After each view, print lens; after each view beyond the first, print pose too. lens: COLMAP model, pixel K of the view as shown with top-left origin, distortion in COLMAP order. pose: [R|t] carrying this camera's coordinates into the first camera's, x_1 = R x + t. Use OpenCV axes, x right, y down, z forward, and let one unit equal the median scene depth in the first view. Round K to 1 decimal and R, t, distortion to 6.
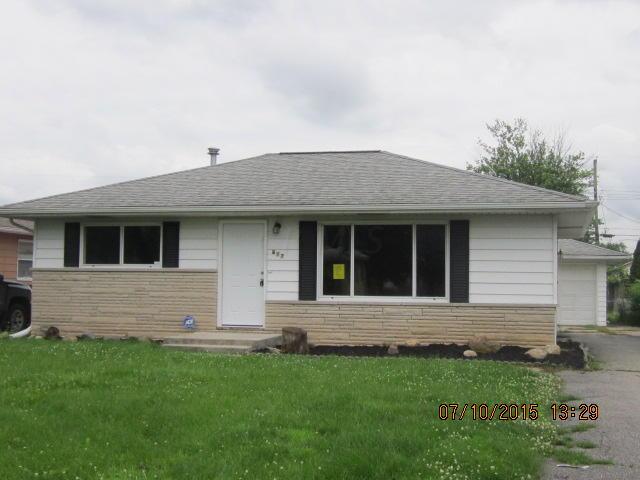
lens RADIAL K [[895.5, 0, 320.0], [0, 895.5, 240.0], [0, 0, 1]] dist [-0.025834, 0.000755]
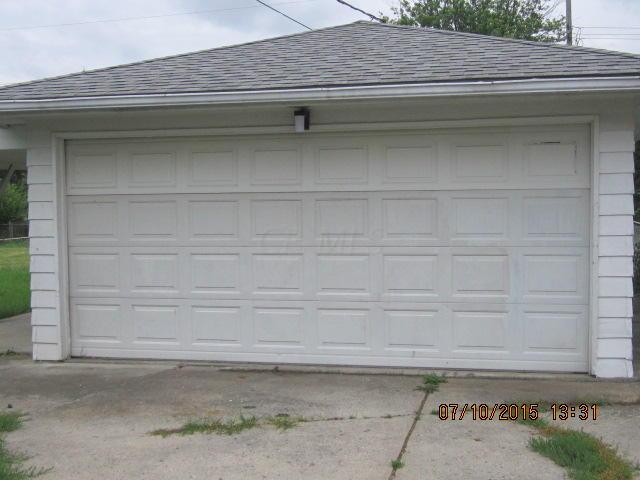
lens RADIAL K [[895.5, 0, 320.0], [0, 895.5, 240.0], [0, 0, 1]] dist [-0.025834, 0.000755]
pose [[0.999176, -0.024845, 0.032086, 0.095998], [0.021363, 0.994281, 0.104636, 0.013658], [-0.034502, -0.103865, 0.993993, 0.320261]]
